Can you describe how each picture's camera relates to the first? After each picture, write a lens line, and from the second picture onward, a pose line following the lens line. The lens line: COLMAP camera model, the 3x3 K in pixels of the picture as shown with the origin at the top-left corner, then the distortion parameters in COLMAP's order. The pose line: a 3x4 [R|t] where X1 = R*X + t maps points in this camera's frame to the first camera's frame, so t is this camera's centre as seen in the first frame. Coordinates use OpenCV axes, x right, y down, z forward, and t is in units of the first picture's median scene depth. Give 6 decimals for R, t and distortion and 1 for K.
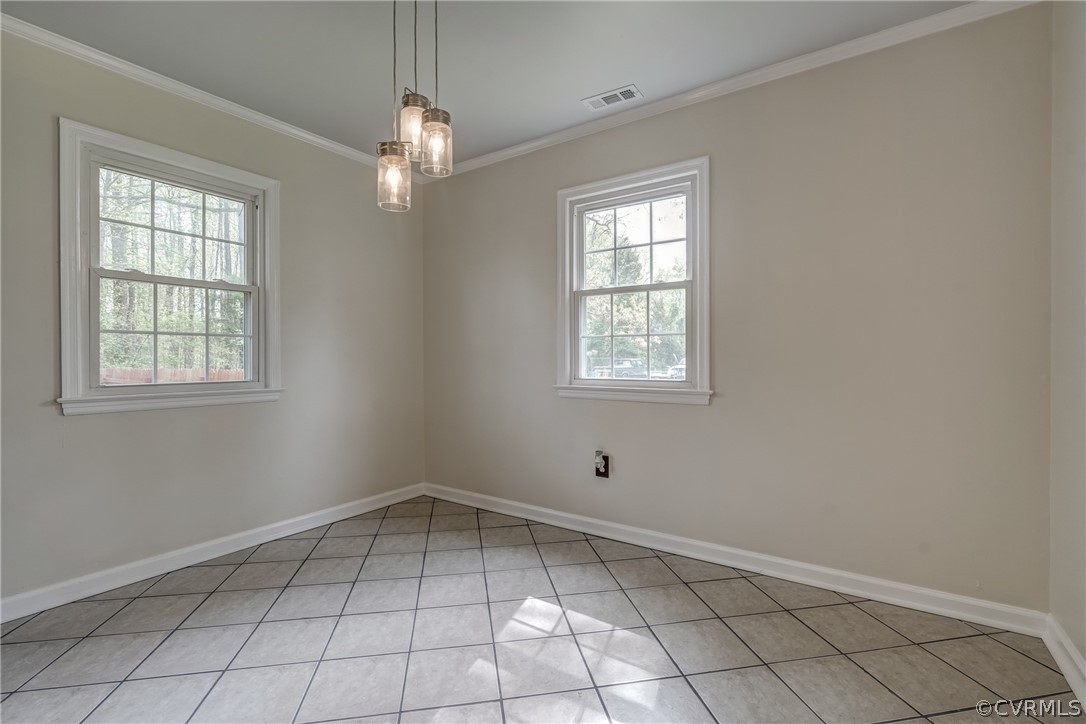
lens RADIAL K [[493.3, 0, 542.9], [0, 493.3, 355.2], [0, 0, 1]] dist [-0.002417, 0.000095]
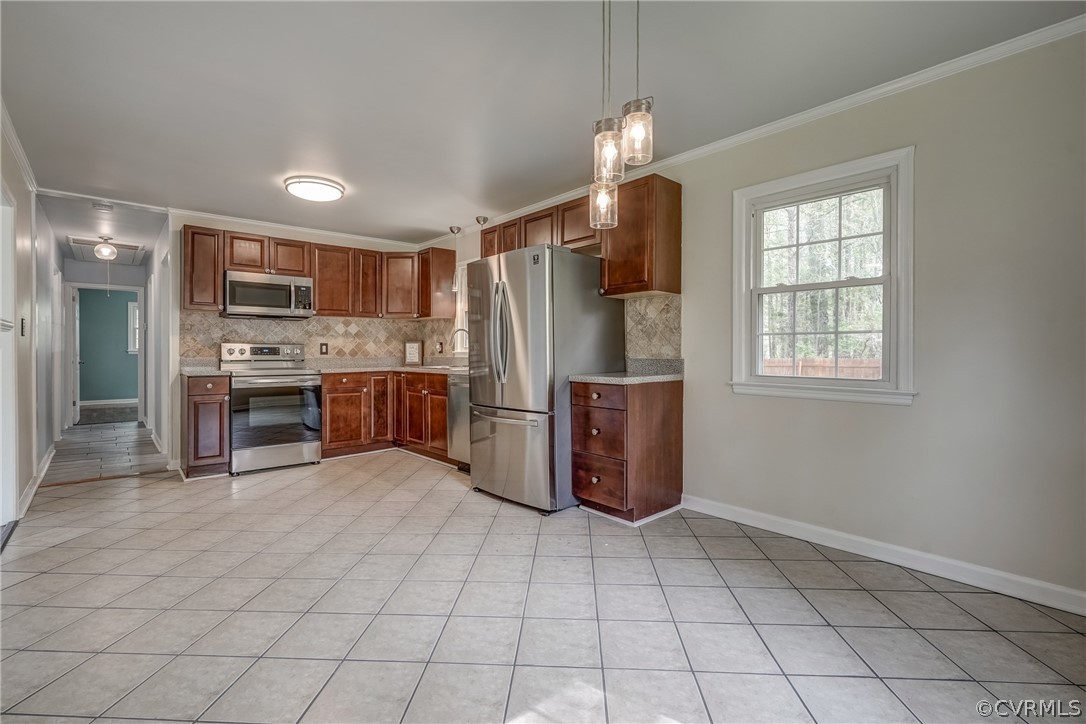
lens RADIAL K [[493.3, 0, 542.9], [0, 493.3, 355.2], [0, 0, 1]] dist [-0.002417, 0.000095]
pose [[-0.237047, 0.013342, -0.971407, 0.470449], [0.004124, 0.999911, 0.012727, -0.009876], [0.971489, -0.000989, -0.237081, 0.632790]]
